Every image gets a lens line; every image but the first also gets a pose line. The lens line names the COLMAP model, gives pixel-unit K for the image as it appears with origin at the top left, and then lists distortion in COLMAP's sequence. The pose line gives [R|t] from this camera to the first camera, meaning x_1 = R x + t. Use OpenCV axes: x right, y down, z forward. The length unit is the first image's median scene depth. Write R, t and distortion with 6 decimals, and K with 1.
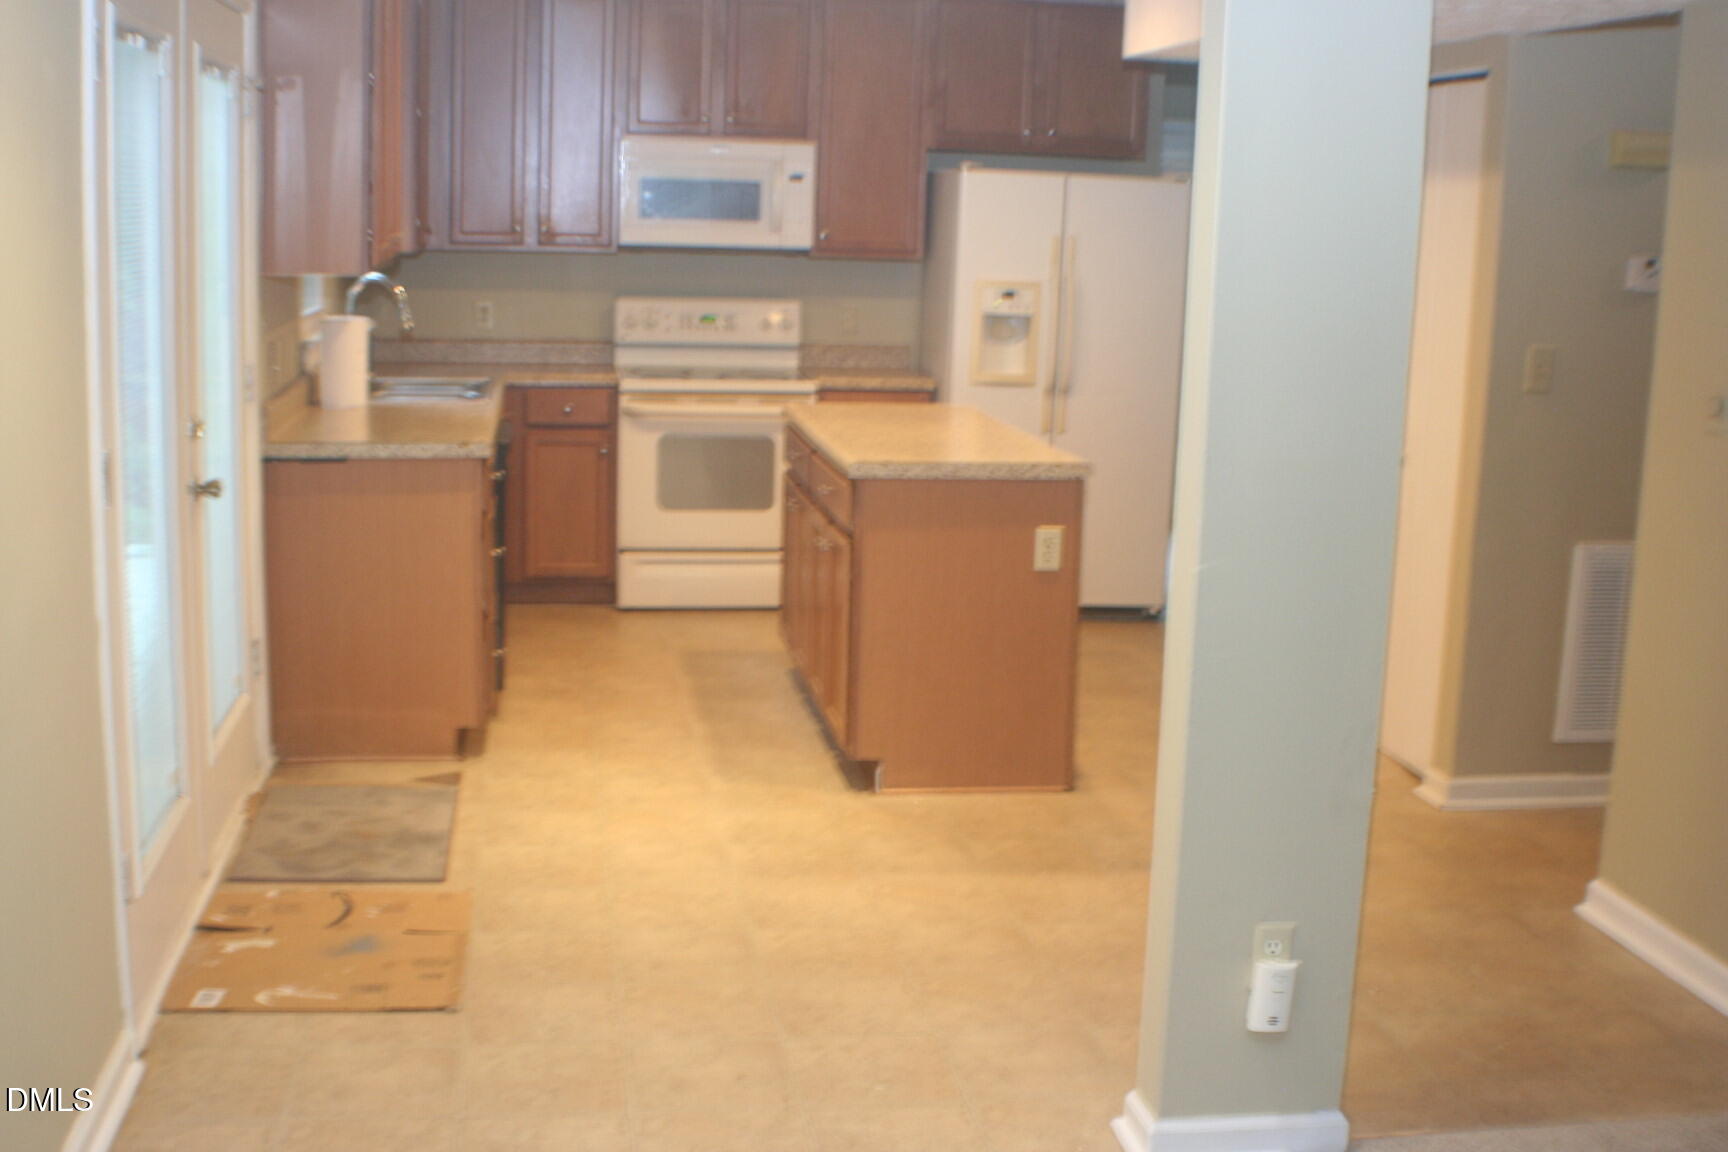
lens RADIAL K [[1951.5, 0, 864.0], [0, 1951.5, 576.0], [0, 0, 1]] dist [-0.166344, -0.001607]
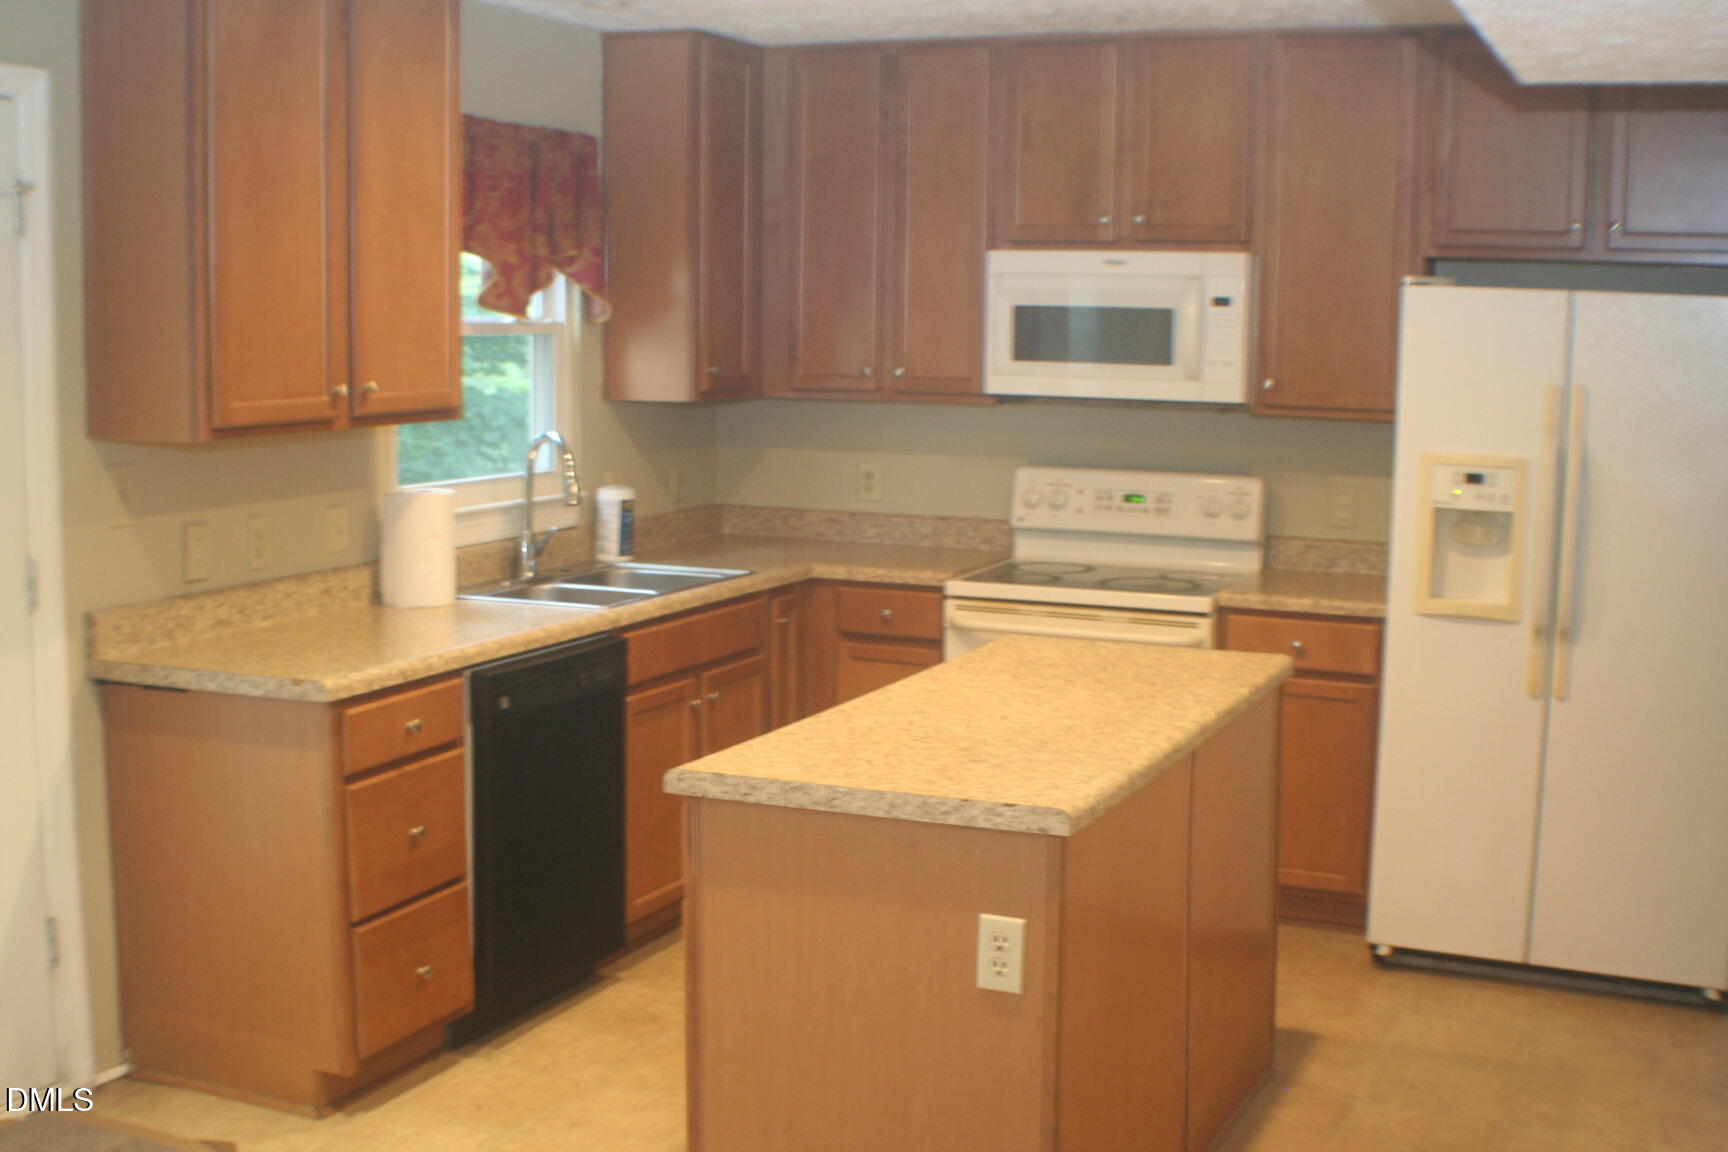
lens RADIAL K [[2073.2, 0, 864.0], [0, 2073.2, 576.0], [0, 0, 1]] dist [-0.099833, -0.012575]
pose [[0.855217, 0.050751, -0.515779, 0.246777], [-0.089276, 0.994744, -0.050149, -0.060005], [0.510523, 0.088935, 0.855253, 0.315128]]
